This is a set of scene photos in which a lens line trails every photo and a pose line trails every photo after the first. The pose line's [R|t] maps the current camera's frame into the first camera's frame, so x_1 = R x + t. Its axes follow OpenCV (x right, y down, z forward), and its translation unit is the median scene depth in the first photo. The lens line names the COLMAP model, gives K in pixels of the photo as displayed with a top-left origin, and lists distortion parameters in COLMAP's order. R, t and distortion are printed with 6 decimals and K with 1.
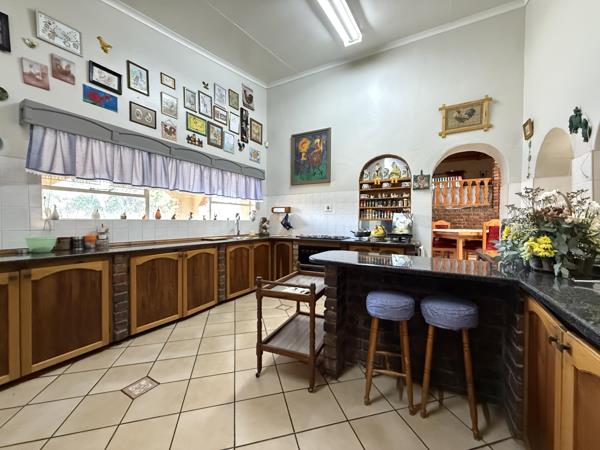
lens RADIAL K [[240.3, 0, 303.5], [0, 240.3, 224.3], [0, 0, 1]] dist [-0.002241, -0.000117]
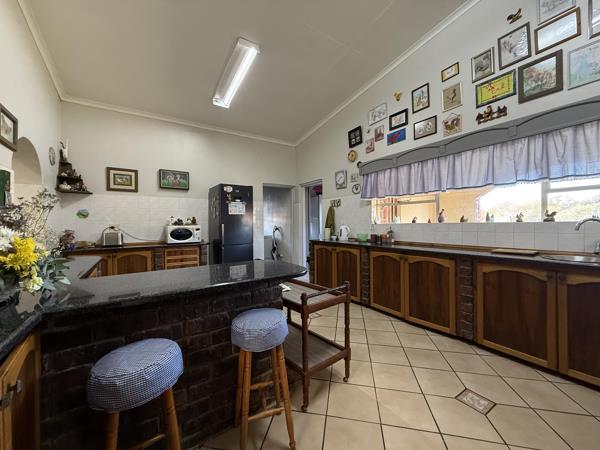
lens RADIAL K [[240.3, 0, 303.5], [0, 240.3, 224.3], [0, 0, 1]] dist [-0.002241, -0.000117]
pose [[-0.456025, -0.000243, -0.889967, 0.538987], [-0.003994, 0.999990, 0.001773, -0.013498], [0.889958, 0.004363, -0.456021, 0.971906]]
